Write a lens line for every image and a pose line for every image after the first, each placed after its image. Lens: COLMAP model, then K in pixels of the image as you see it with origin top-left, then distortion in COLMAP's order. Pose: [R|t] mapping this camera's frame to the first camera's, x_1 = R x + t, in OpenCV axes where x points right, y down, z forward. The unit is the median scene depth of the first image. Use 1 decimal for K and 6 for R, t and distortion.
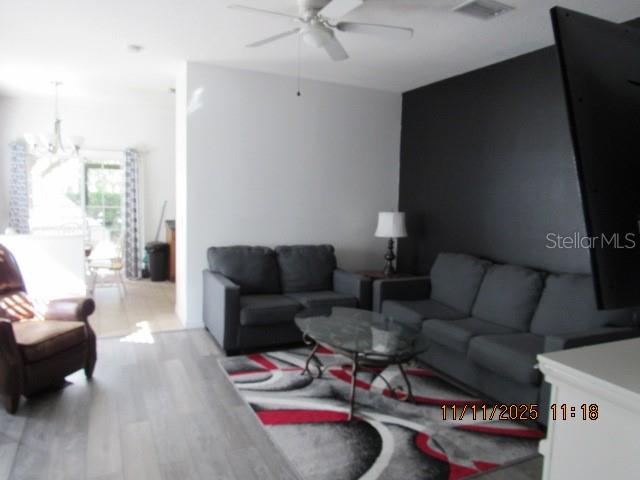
lens RADIAL K [[465.8, 0, 319.9], [0, 465.8, 241.0], [0, 0, 1]] dist [-0.004576, -0.002147]
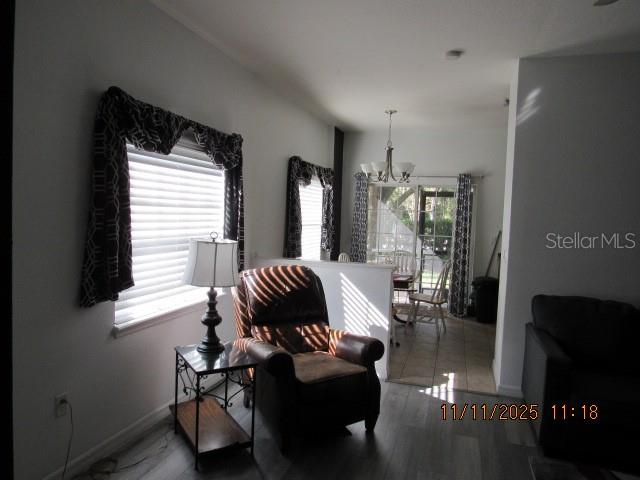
lens RADIAL K [[465.8, 0, 319.9], [0, 465.8, 241.0], [0, 0, 1]] dist [-0.004576, -0.002147]
pose [[0.741002, 0.041014, -0.670249, 0.005816], [-0.081550, 0.996241, -0.029197, -0.022053], [0.666532, 0.076294, 0.741562, 0.186933]]
